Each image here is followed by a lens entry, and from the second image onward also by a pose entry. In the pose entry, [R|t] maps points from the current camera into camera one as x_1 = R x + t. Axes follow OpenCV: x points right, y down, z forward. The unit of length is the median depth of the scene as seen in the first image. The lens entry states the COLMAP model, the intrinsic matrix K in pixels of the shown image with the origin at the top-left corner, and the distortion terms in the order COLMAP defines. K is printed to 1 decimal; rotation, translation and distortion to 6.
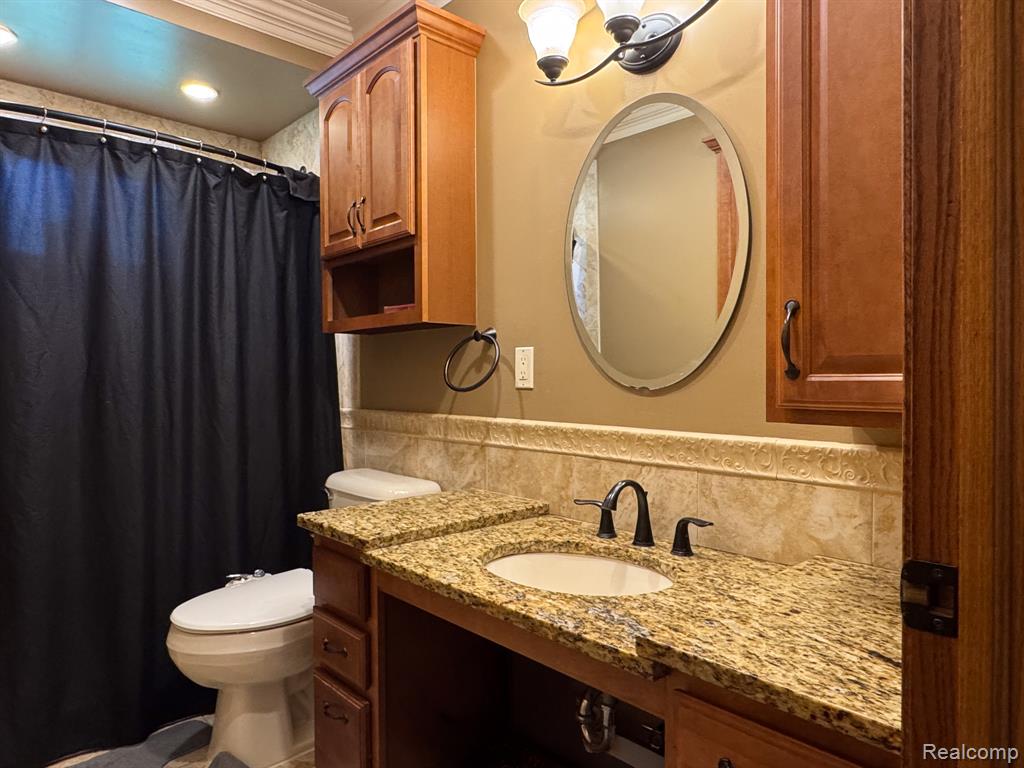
lens RADIAL K [[658.8, 0, 503.8], [0, 658.8, 386.1], [0, 0, 1]] dist [-0.002011, 0.000998]
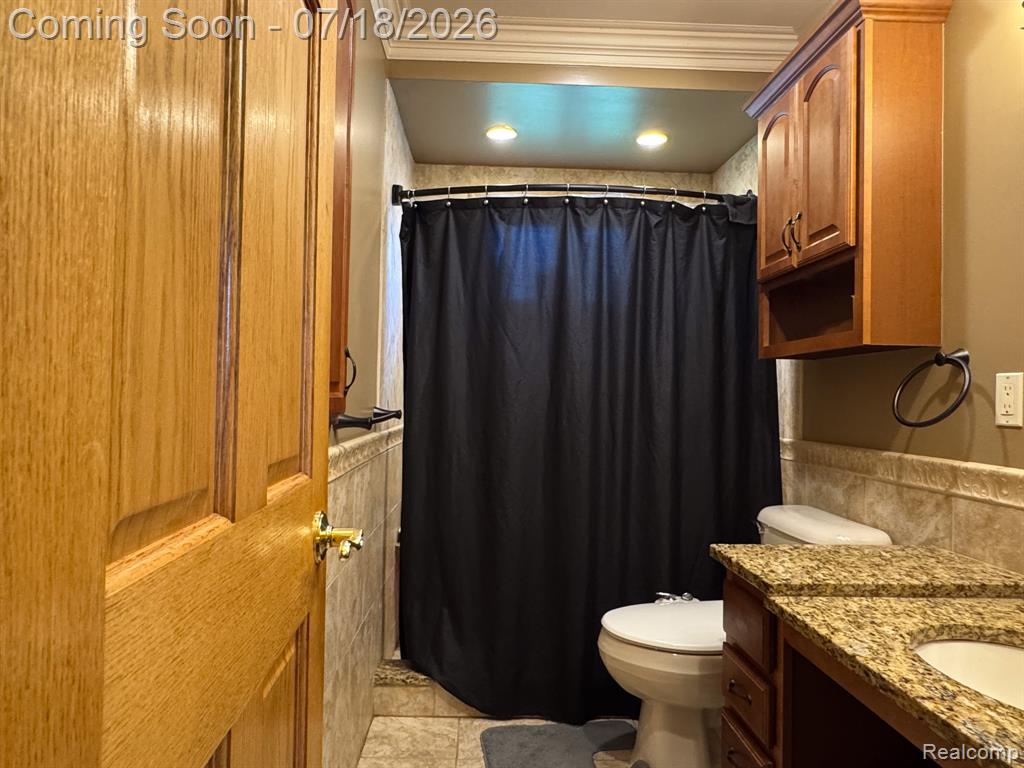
lens RADIAL K [[658.8, 0, 503.8], [0, 658.8, 386.1], [0, 0, 1]] dist [-0.002011, 0.000998]
pose [[0.765217, 0.005901, -0.643746, 0.083320], [-0.029784, 0.999212, -0.026244, -0.006535], [0.643083, 0.039256, 0.764789, 0.037577]]
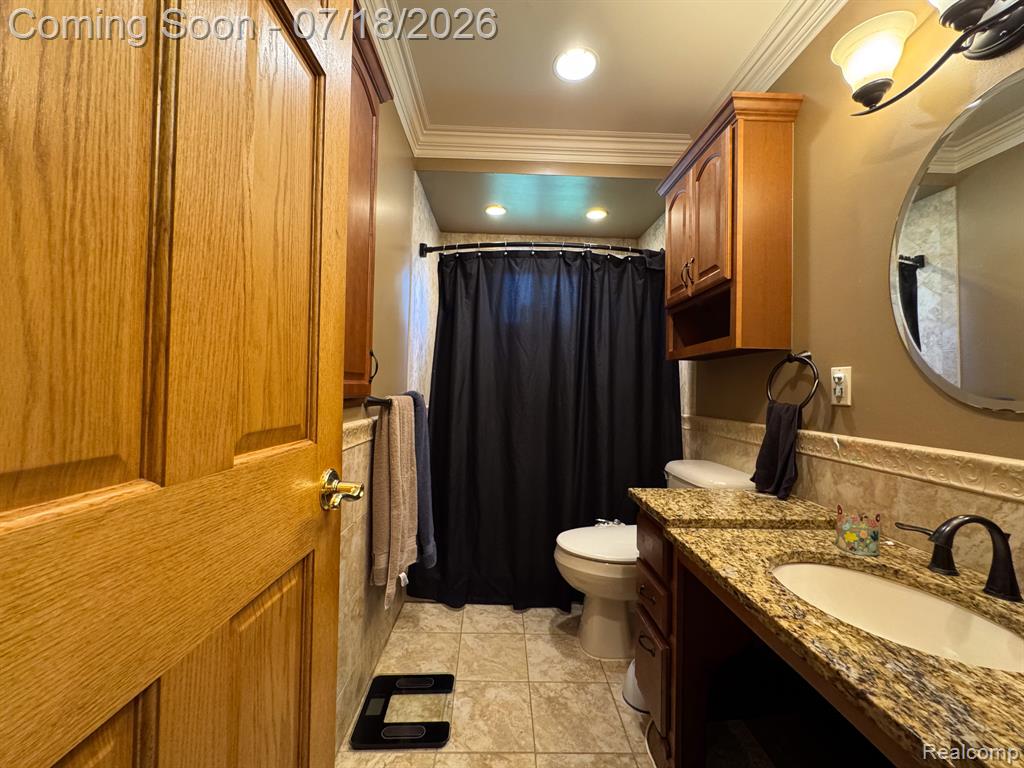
lens RADIAL K [[411.3, 0, 512.7], [0, 411.3, 383.1], [0, 0, 1]] dist [-0.001799, 0.000226]
pose [[0.762108, 0.007693, -0.647405, 0.064343], [-0.030903, 0.999222, -0.024506, 0.000170], [0.646712, 0.038683, 0.761752, 0.163346]]
